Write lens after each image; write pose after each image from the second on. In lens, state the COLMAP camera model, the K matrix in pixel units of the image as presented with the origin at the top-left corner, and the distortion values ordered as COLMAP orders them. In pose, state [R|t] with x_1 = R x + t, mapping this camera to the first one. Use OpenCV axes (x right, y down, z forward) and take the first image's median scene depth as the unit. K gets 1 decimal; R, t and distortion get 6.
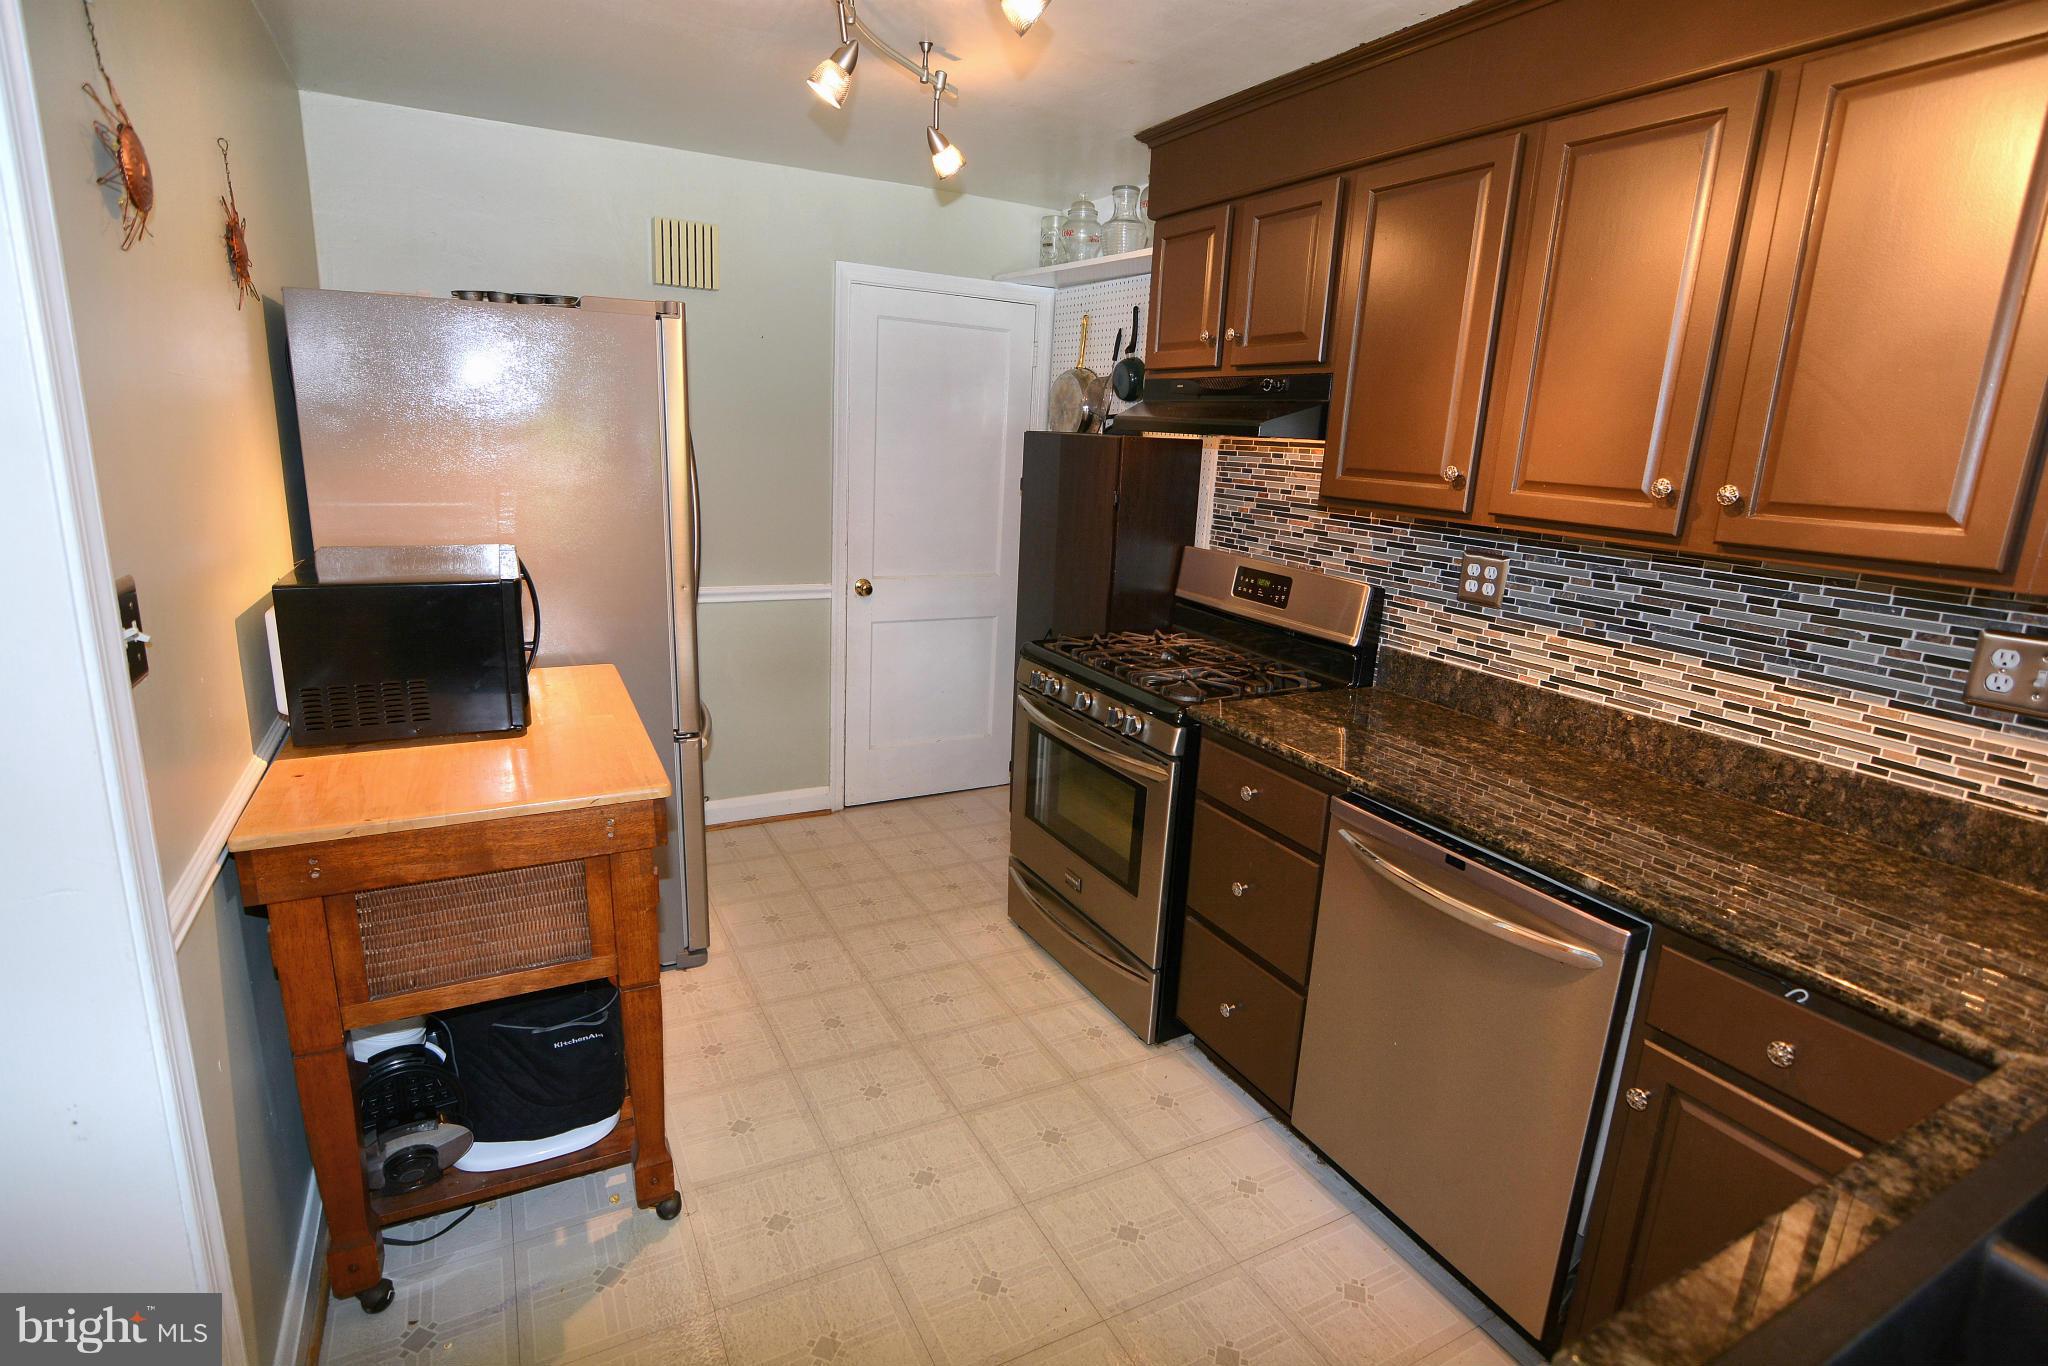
lens RADIAL K [[995.0, 0, 1022.6], [0, 995.0, 675.2], [0, 0, 1]] dist [-0.024523, 0.004750]
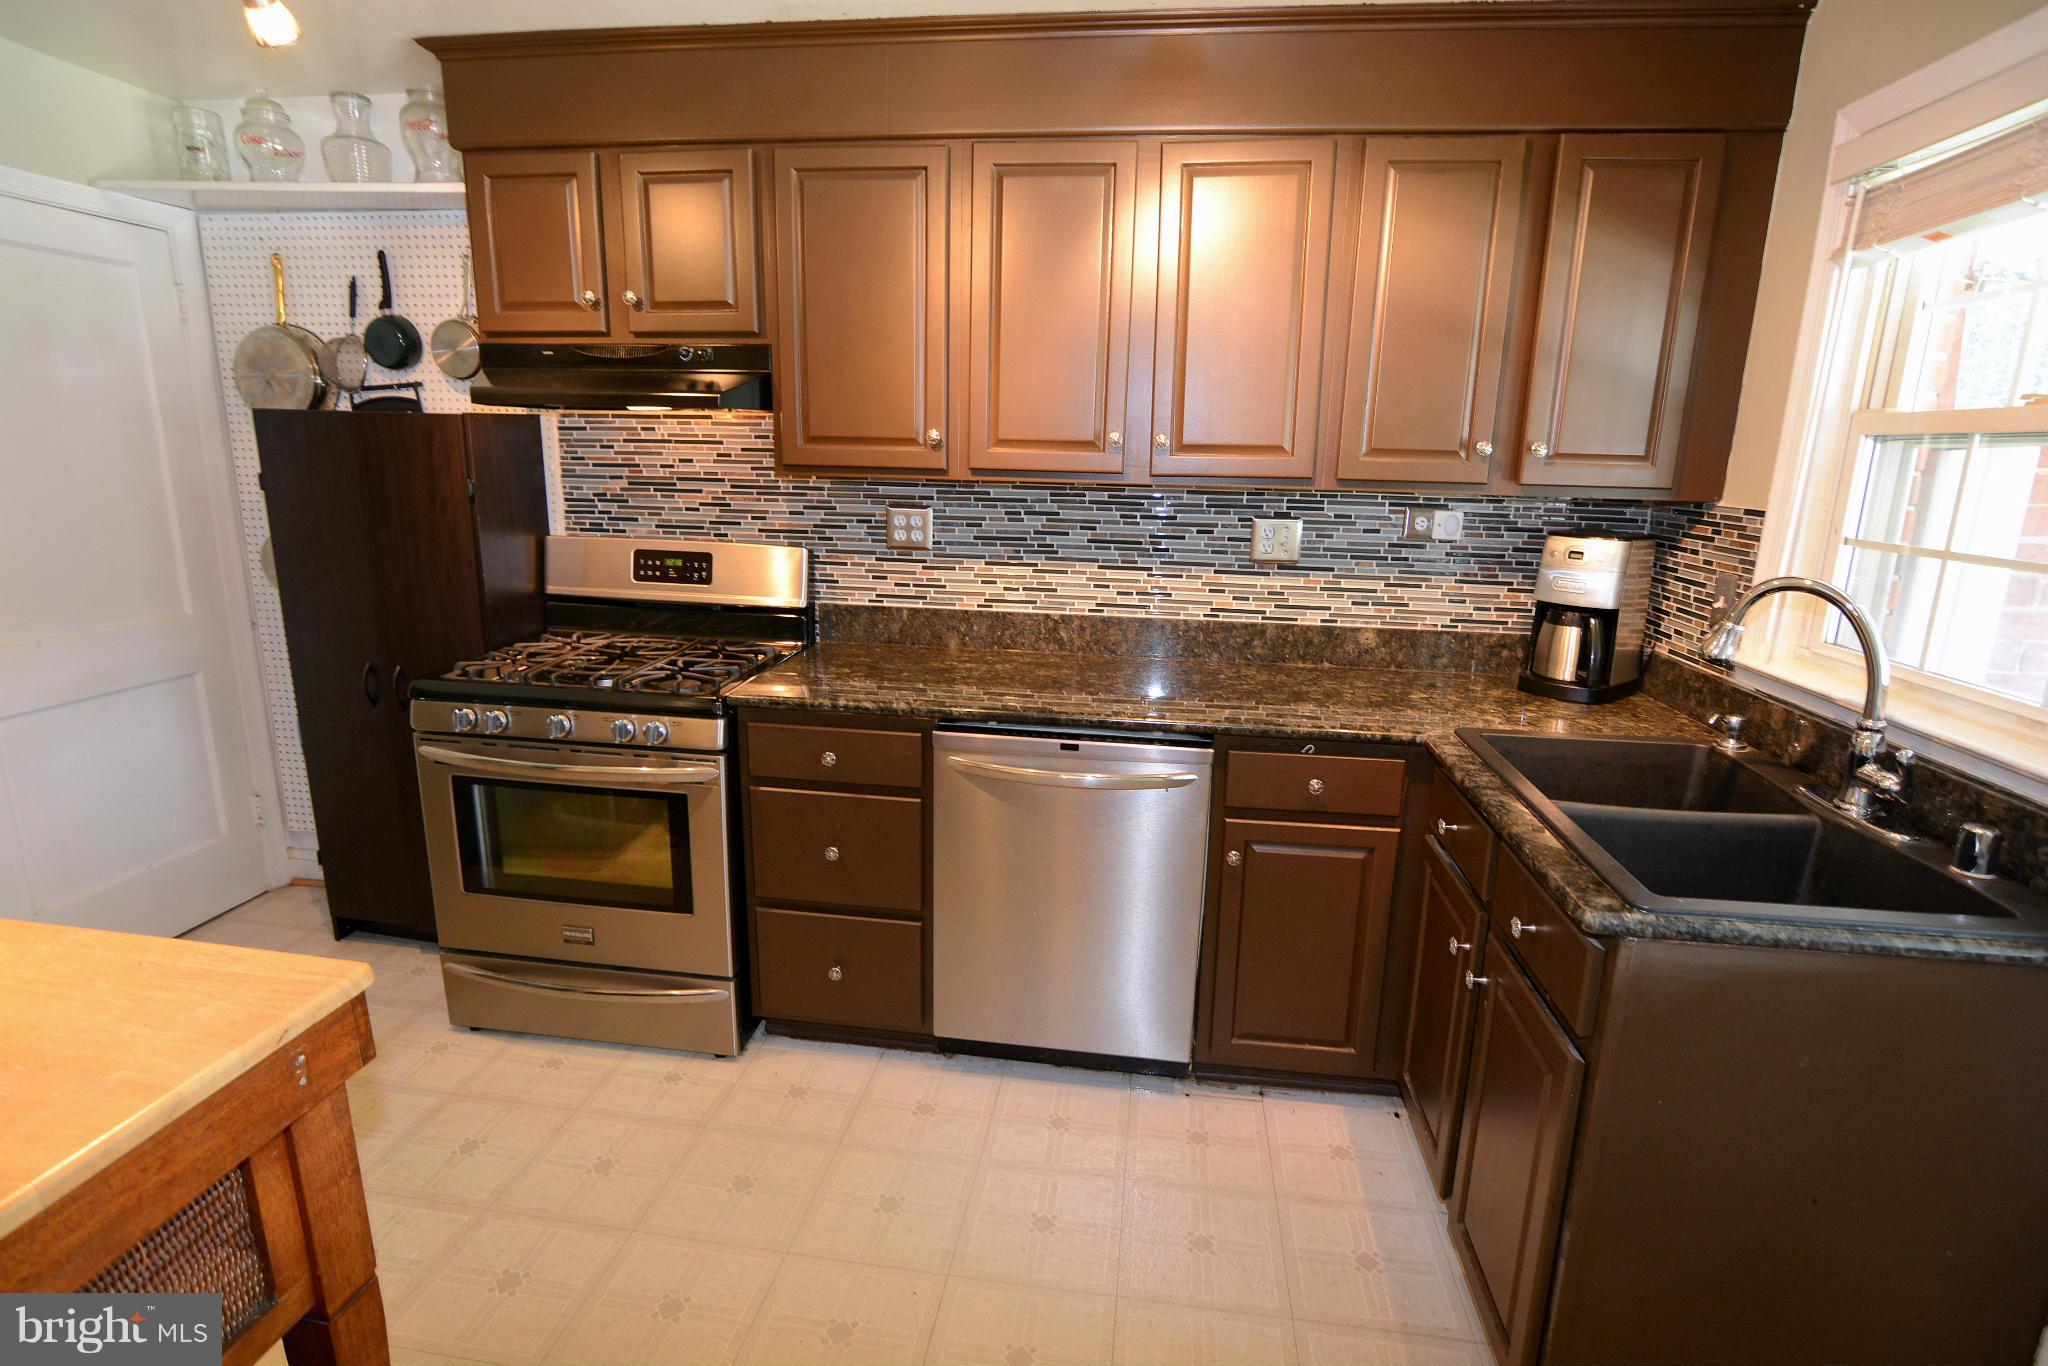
lens RADIAL K [[995.0, 0, 1022.2], [0, 995.0, 676.1], [0, 0, 1]] dist [-0.024523, 0.004750]
pose [[0.596631, -0.220222, 0.771708, -0.383099], [0.198665, 0.972211, 0.123846, -0.045786], [-0.777537, 0.079421, 0.623802, 0.183022]]
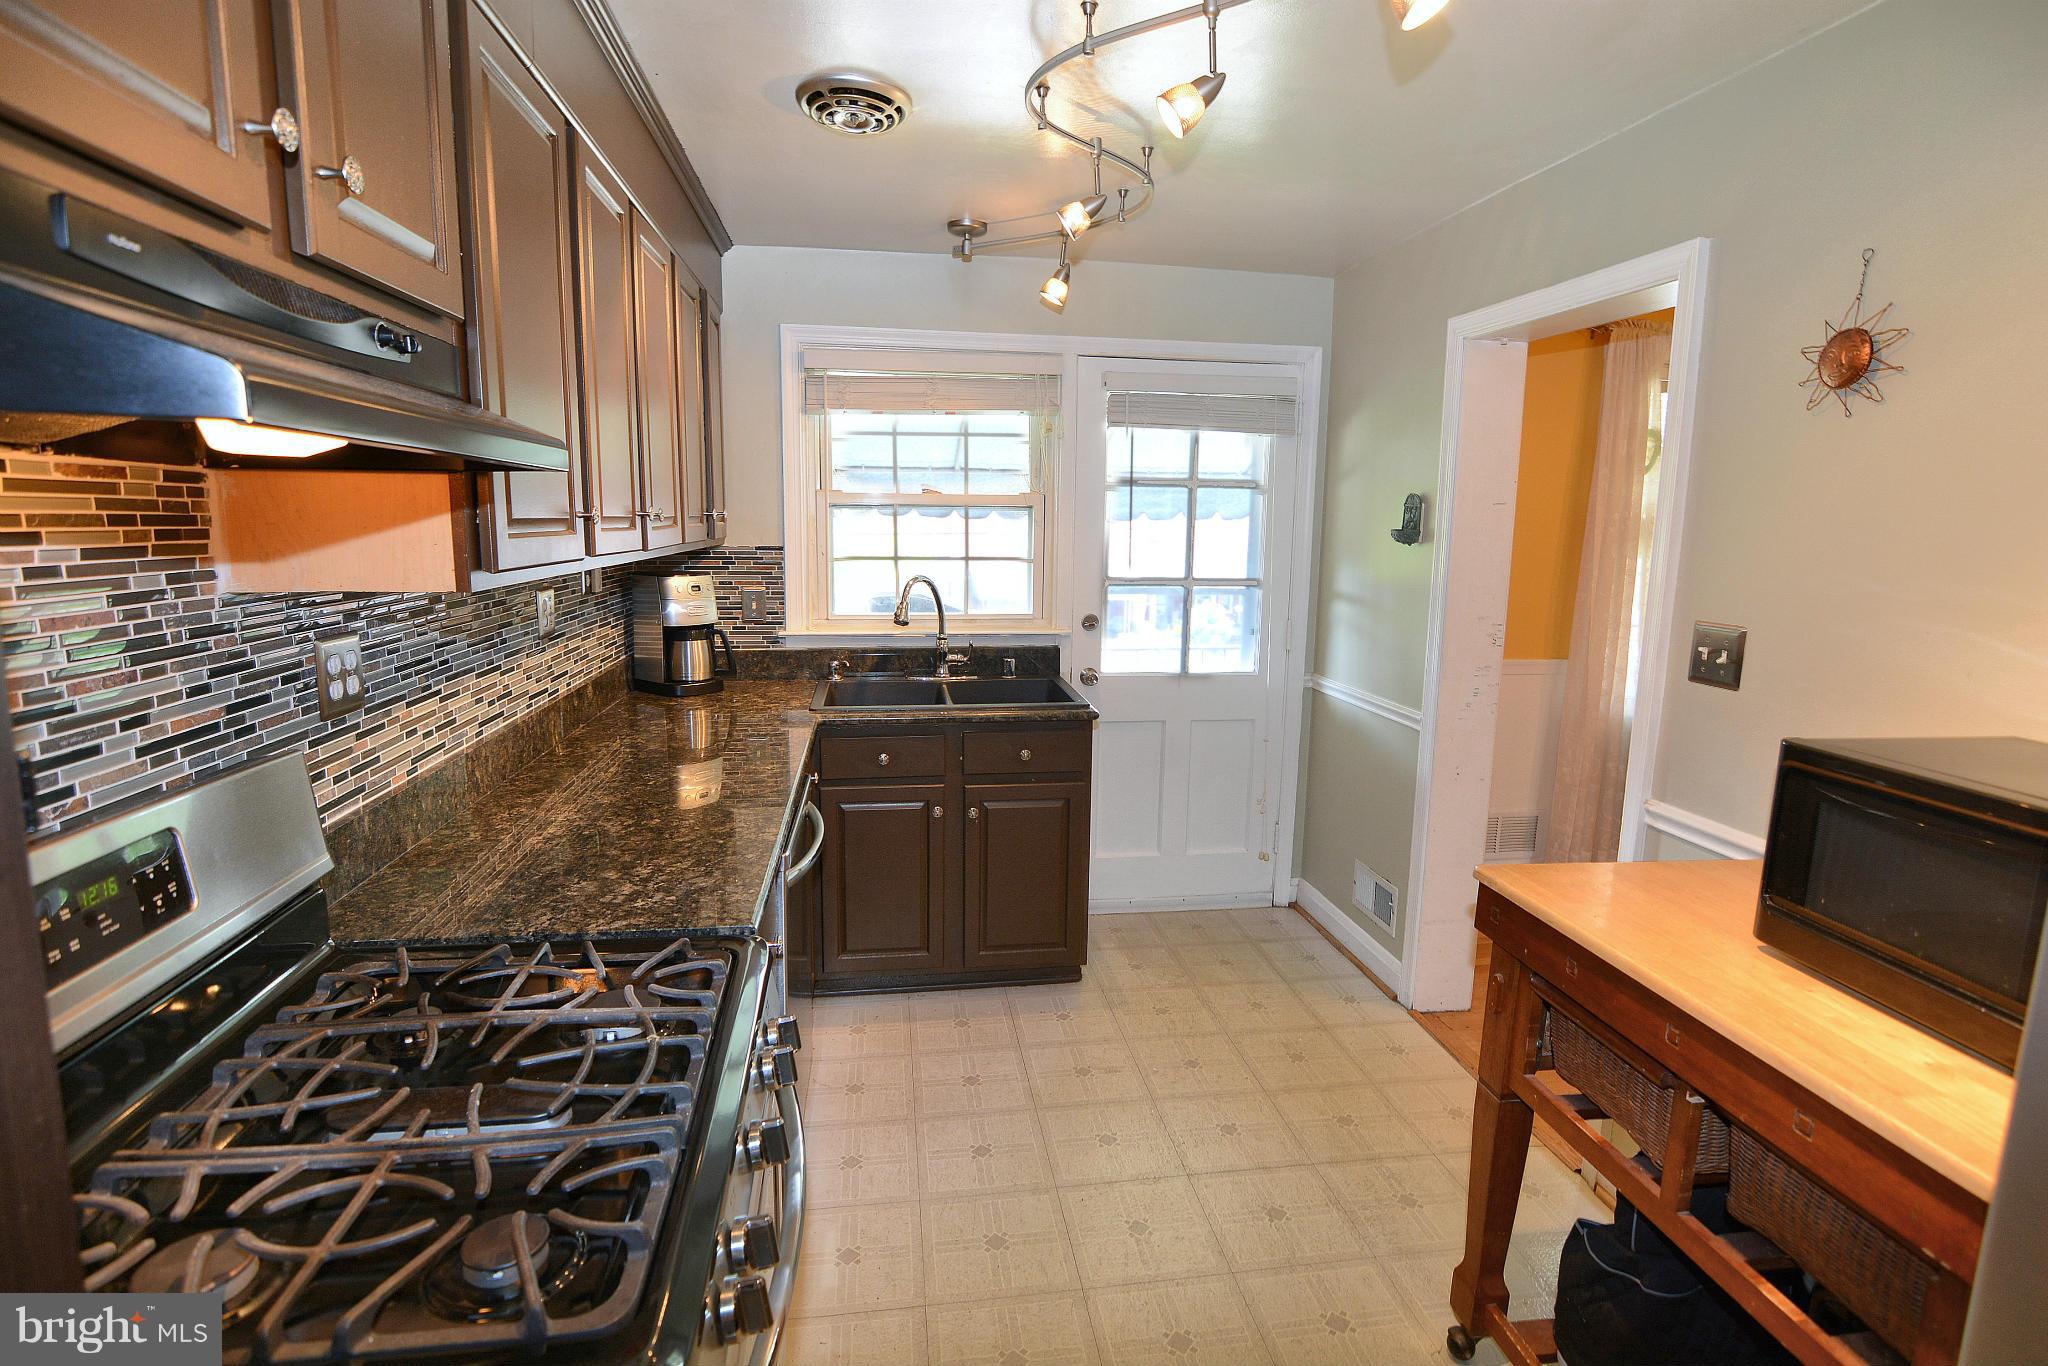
lens RADIAL K [[995.0, 0, 1025.2], [0, 995.0, 680.1], [0, 0, 1]] dist [-0.024523, 0.004750]
pose [[-0.935523, -0.122888, 0.331204, -0.165531], [0.018520, 0.919196, 0.393365, -0.333203], [-0.352781, 0.374136, -0.857653, 1.372560]]
